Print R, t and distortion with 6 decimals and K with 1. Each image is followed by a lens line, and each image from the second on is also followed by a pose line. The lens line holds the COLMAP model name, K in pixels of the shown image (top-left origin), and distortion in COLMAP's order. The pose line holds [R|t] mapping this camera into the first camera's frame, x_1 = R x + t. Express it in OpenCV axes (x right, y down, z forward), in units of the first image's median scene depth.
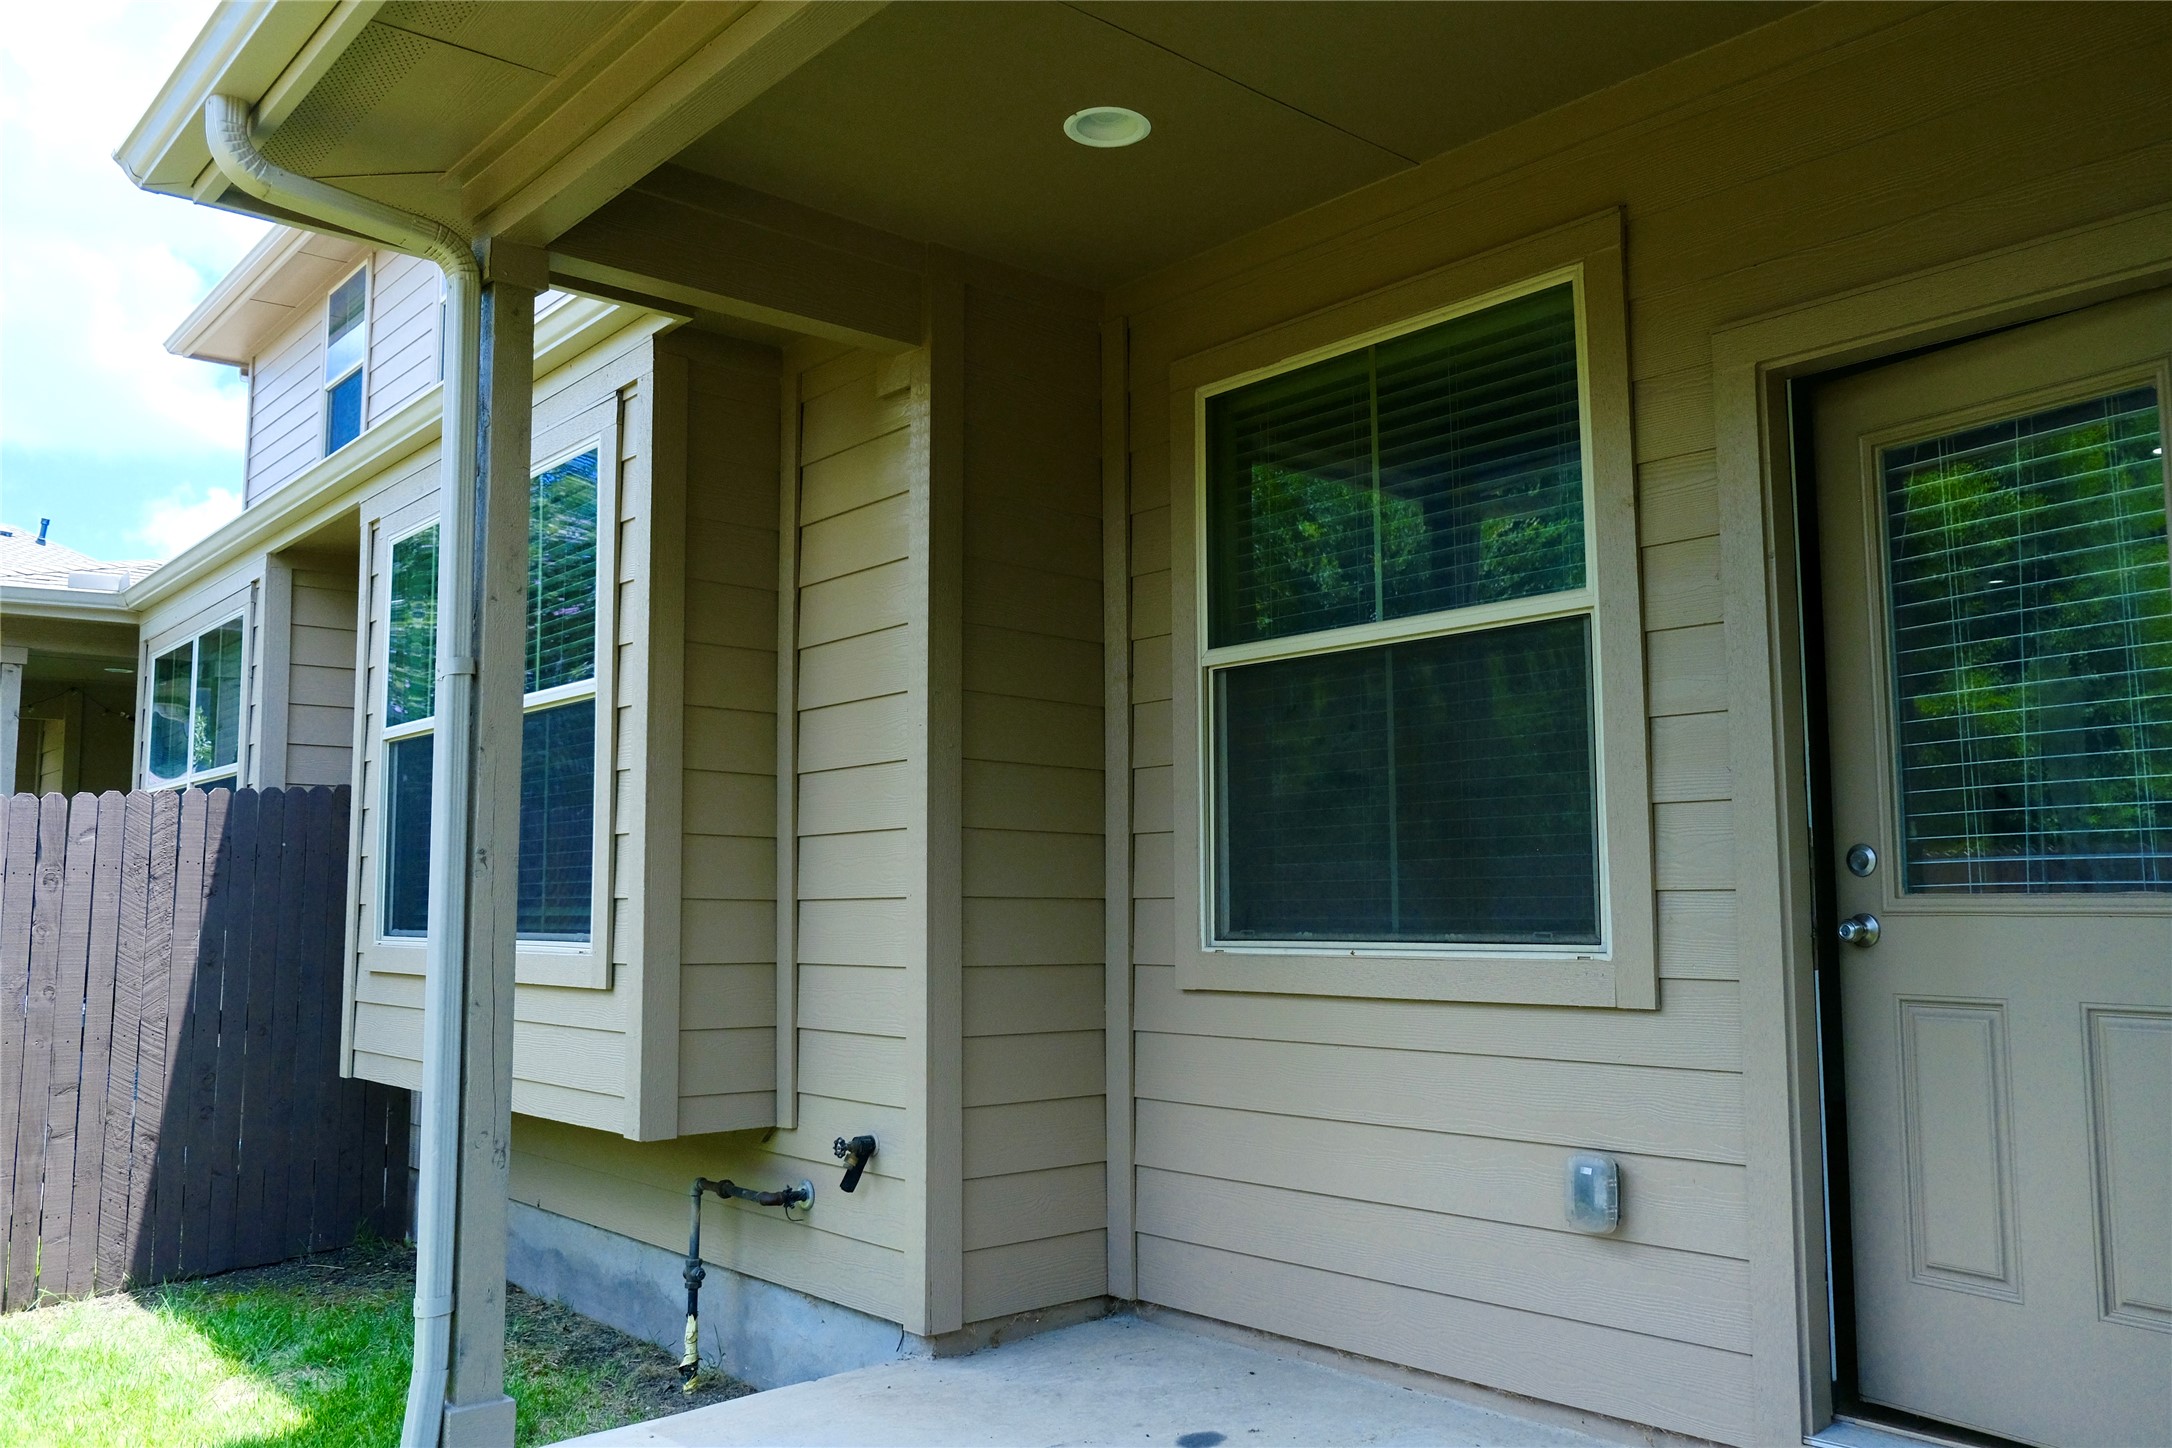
lens RADIAL K [[1721.4, 0, 1084.3], [0, 1721.4, 753.4], [0, 0, 1]] dist [0.001311, 0.000956]
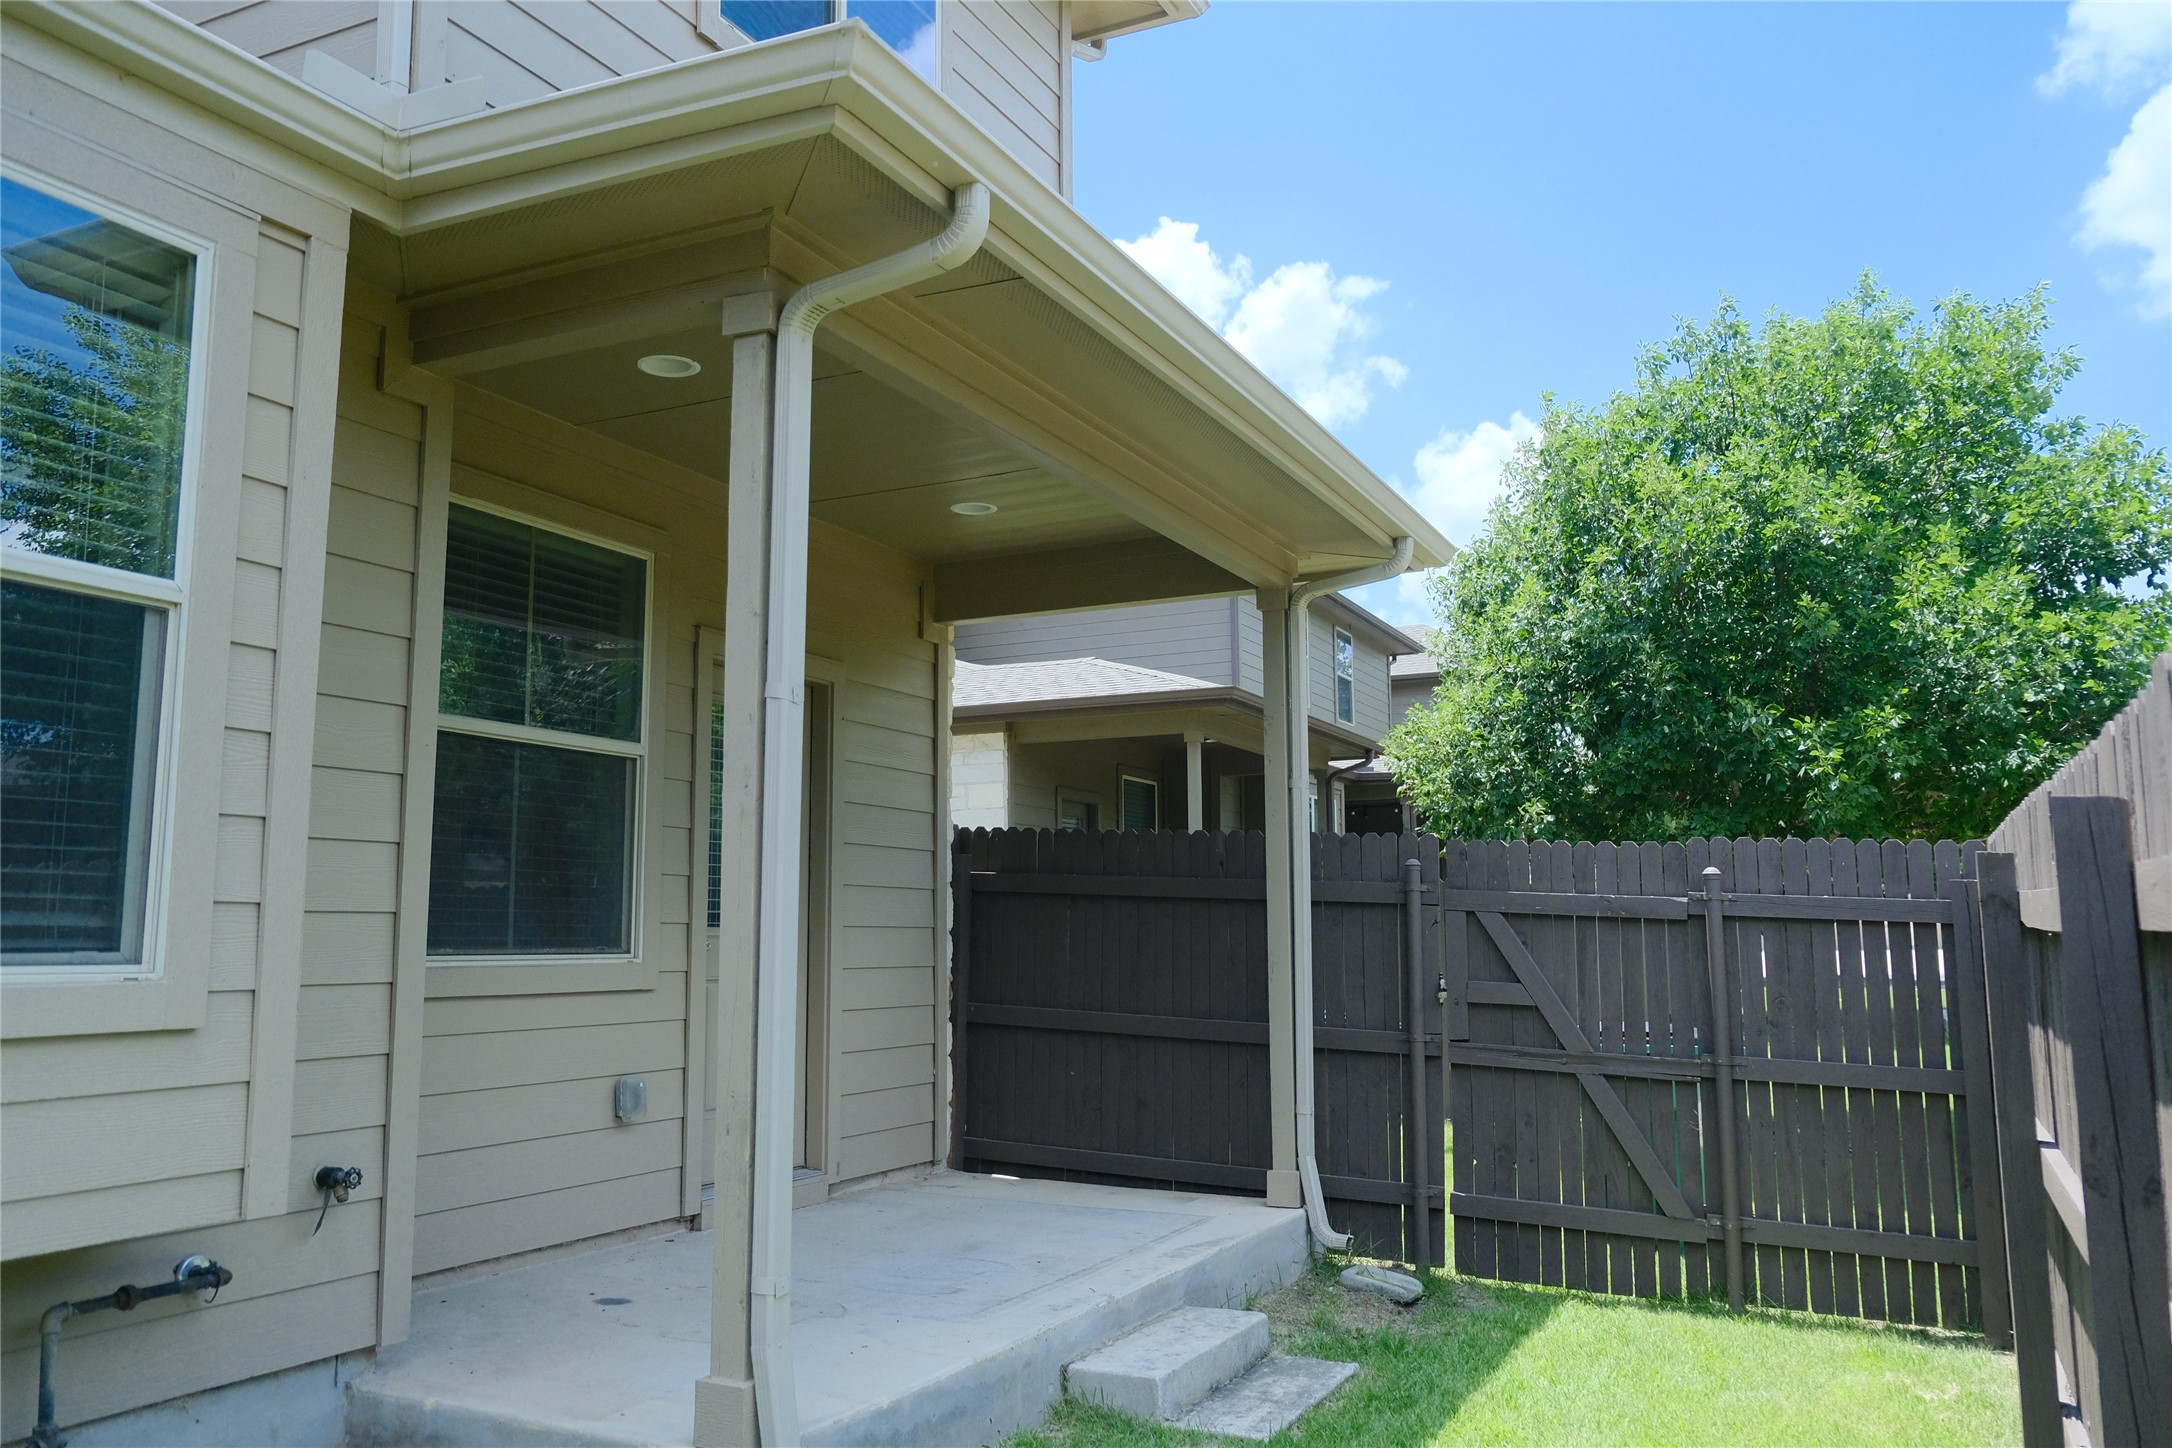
lens RADIAL K [[1680.7, 0, 1086.4], [0, 1680.7, 678.2], [0, 0, 1]] dist [0.005580, 0.003739]
pose [[-0.407260, 0.148595, 0.901143, -1.261976], [-0.079984, 0.977082, -0.197264, 0.121487], [-0.909803, -0.152414, -0.386041, 1.117713]]
